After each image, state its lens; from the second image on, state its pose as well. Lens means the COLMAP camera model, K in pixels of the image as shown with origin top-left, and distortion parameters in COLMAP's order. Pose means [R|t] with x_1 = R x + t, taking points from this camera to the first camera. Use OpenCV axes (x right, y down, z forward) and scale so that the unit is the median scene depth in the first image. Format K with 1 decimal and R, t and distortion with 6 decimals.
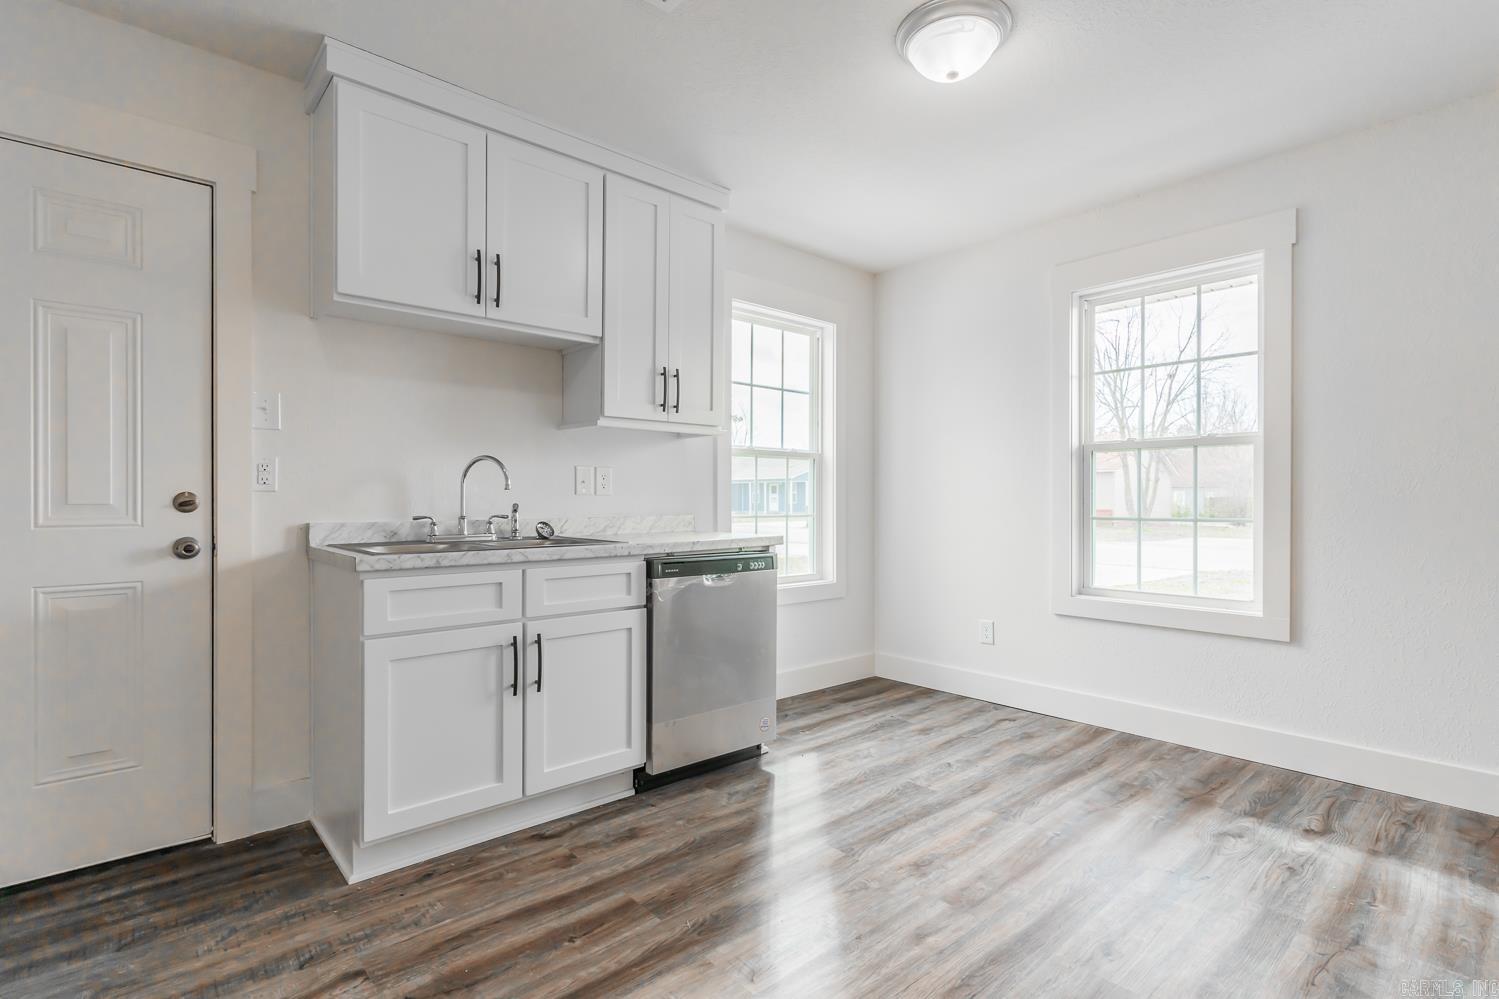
lens RADIAL K [[716.1, 0, 752.5], [0, 716.1, 499.9], [0, 0, 1]] dist [0.000333, -0.000077]
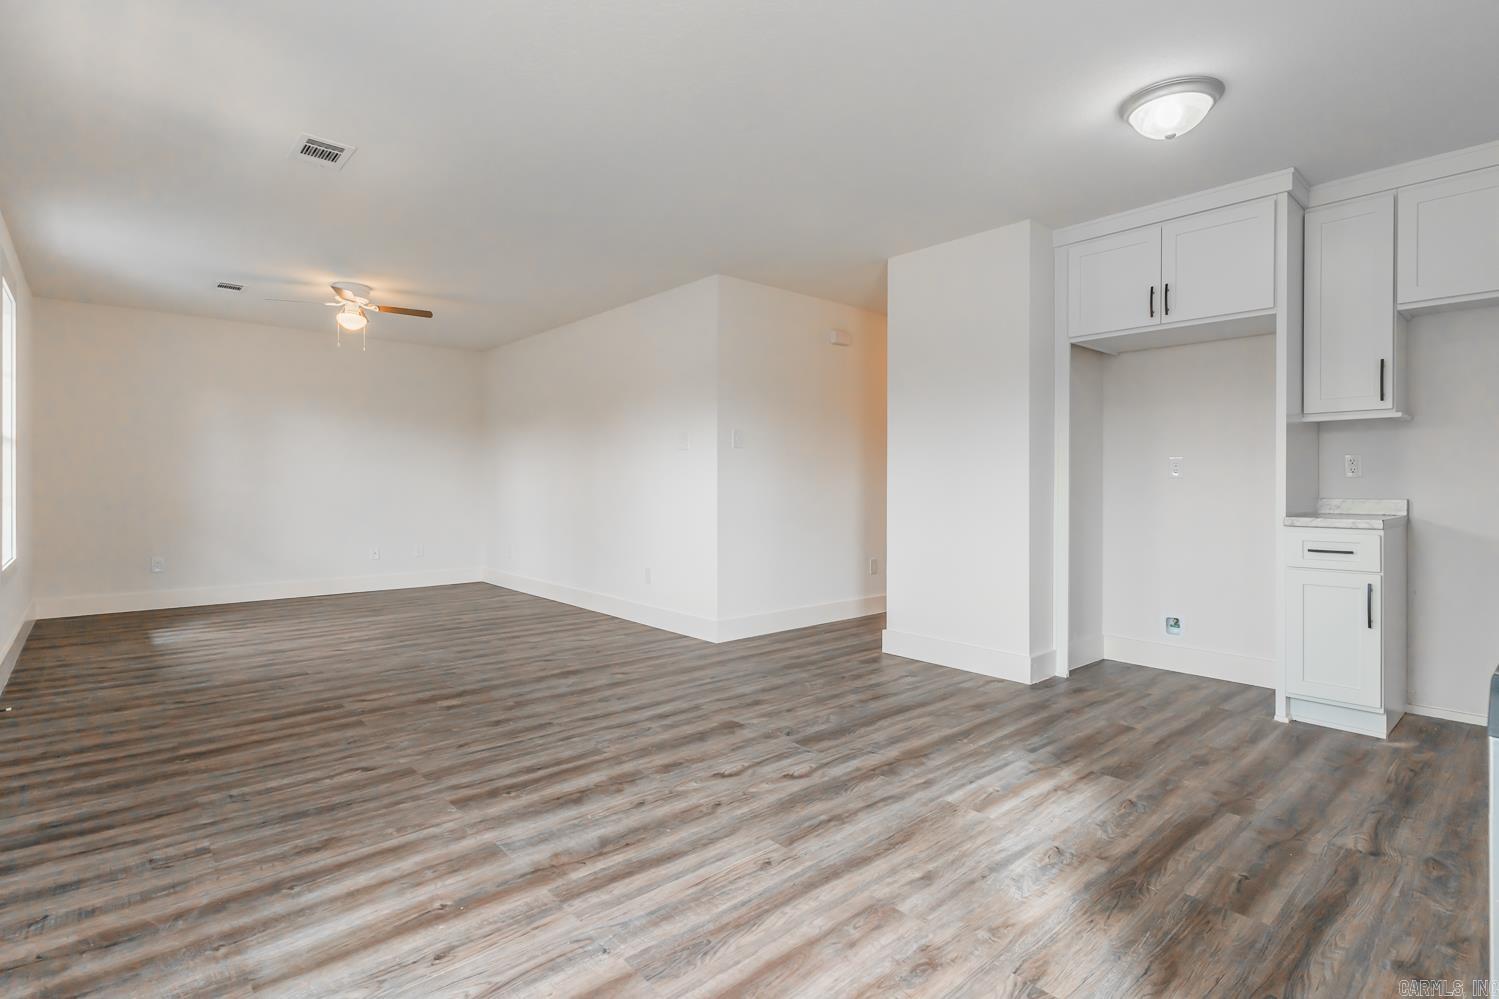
lens RADIAL K [[723.7, 0, 754.0], [0, 723.7, 498.5], [0, 0, 1]] dist [-0.000847, -0.000125]
pose [[-0.999985, -0.005454, 0.000520, 0.366392], [-0.005444, 0.999814, 0.018502, 0.011779], [-0.000621, 0.018499, -0.999829, 1.530425]]
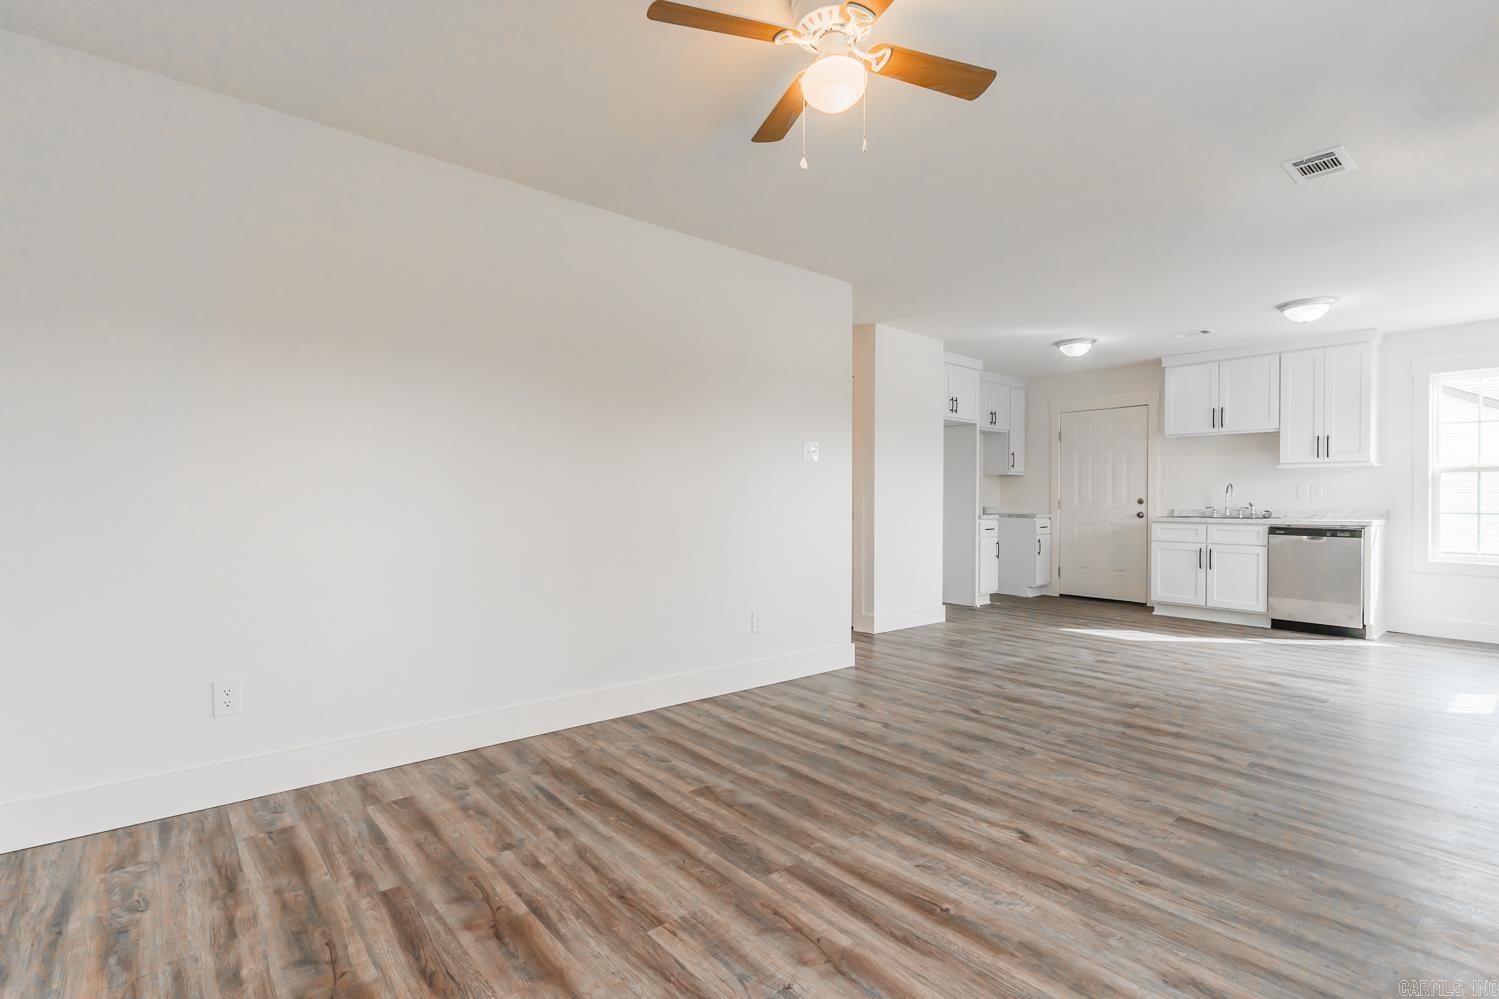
lens RADIAL K [[716.1, 0, 752.5], [0, 716.1, 499.9], [0, 0, 1]] dist [0.000333, -0.000077]
pose [[-0.022630, -0.001037, -0.999743, 2.387540], [-0.005920, 0.999982, -0.000903, 0.009557], [0.999726, 0.005899, -0.022635, -0.682230]]
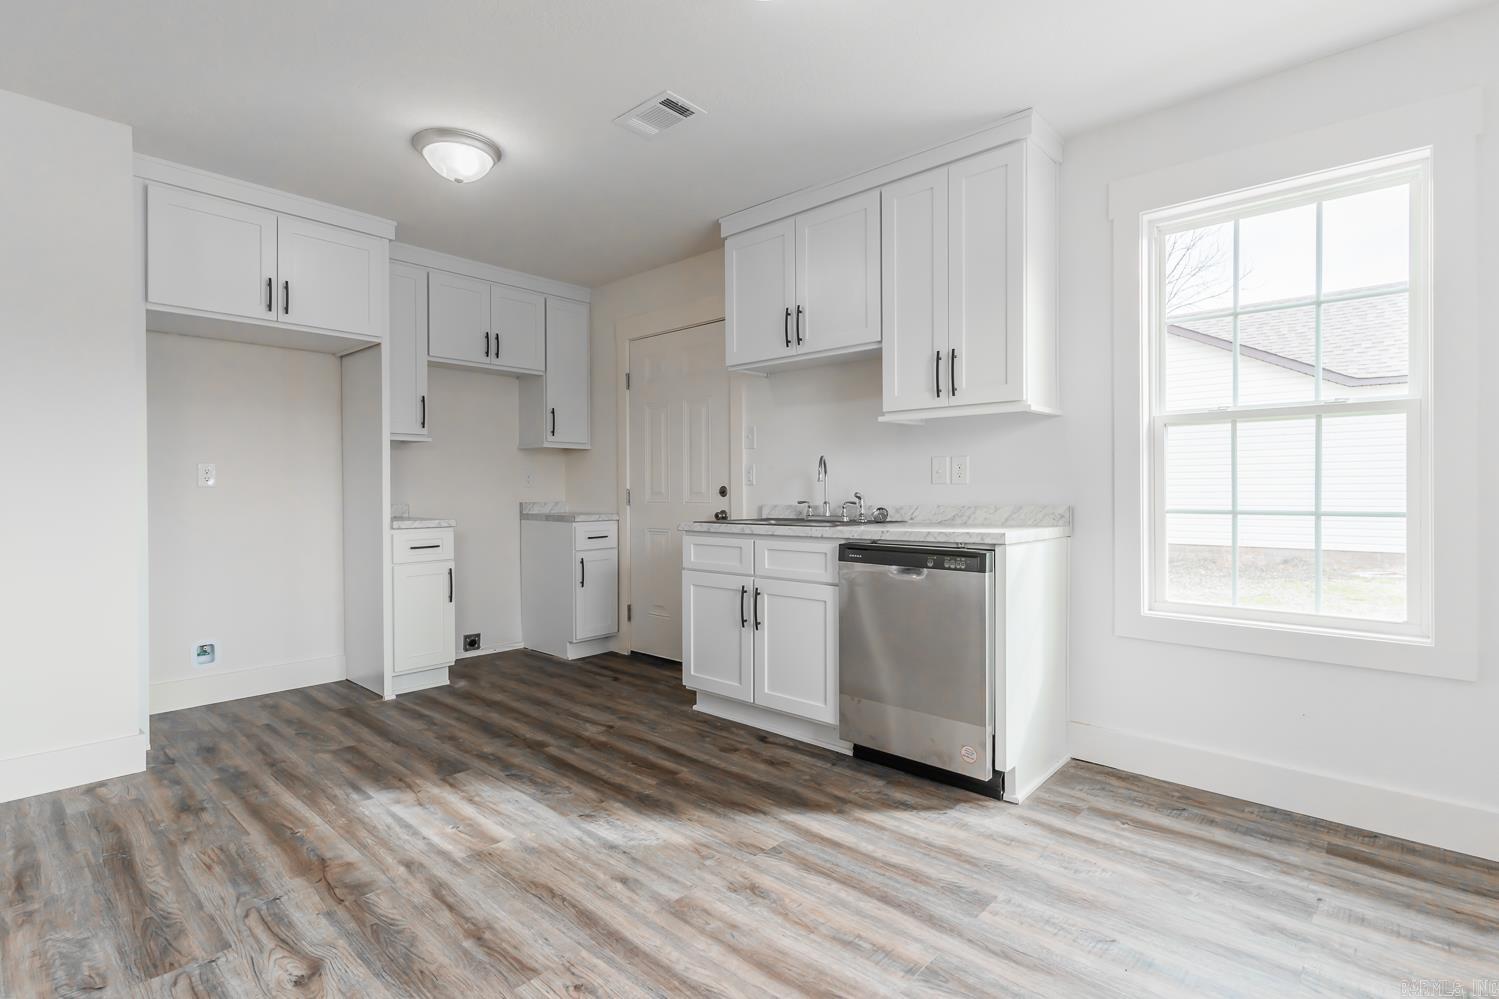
lens RADIAL K [[721.1, 0, 747.1], [0, 721.1, 493.6], [0, 0, 1]] dist [0.003228, 0.000085]
pose [[0.105478, -0.000114, -0.994422, 1.003661], [0.002710, 0.999996, 0.000173, 0.007618], [0.994418, -0.002713, 0.105478, 0.788084]]
